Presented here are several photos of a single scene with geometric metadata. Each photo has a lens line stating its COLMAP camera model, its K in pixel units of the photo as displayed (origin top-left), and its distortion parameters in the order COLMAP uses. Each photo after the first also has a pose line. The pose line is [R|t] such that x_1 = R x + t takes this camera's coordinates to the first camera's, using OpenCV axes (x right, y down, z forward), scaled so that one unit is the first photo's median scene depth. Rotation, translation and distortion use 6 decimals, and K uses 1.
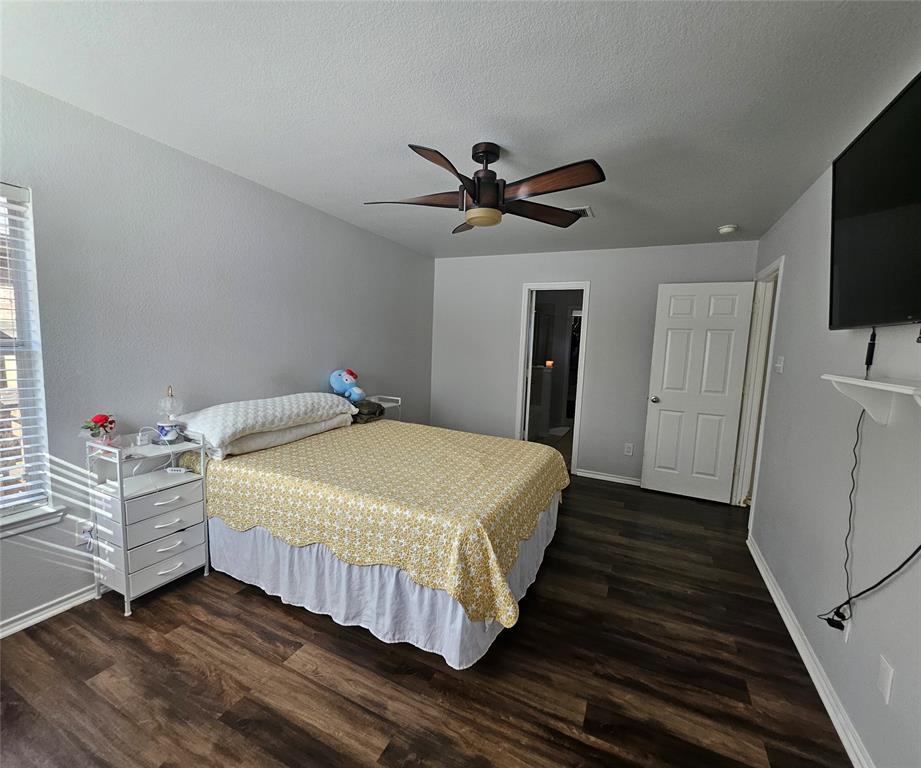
lens RADIAL K [[401.8, 0, 460.0], [0, 401.8, 387.9], [0, 0, 1]] dist [0.002370, -0.000055]
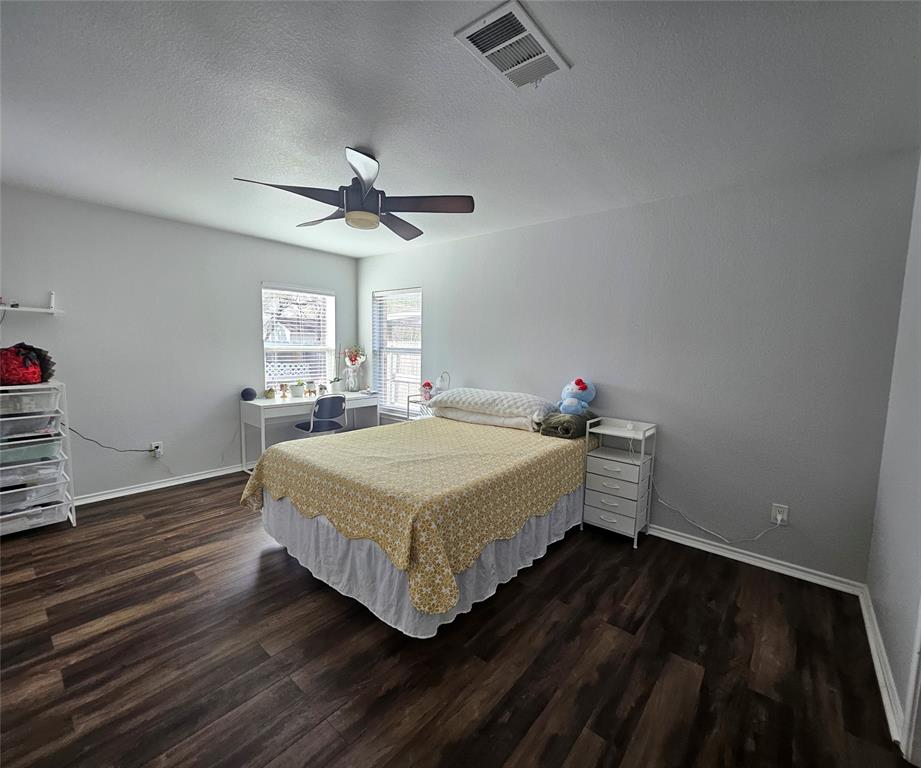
lens RADIAL K [[401.8, 0, 460.0], [0, 401.8, 387.9], [0, 0, 1]] dist [0.002370, -0.000055]
pose [[-0.255563, 0.048857, -0.965557, 0.926767], [-0.141151, 0.986135, 0.087258, -0.094446], [0.956433, 0.158589, -0.245123, 1.375937]]
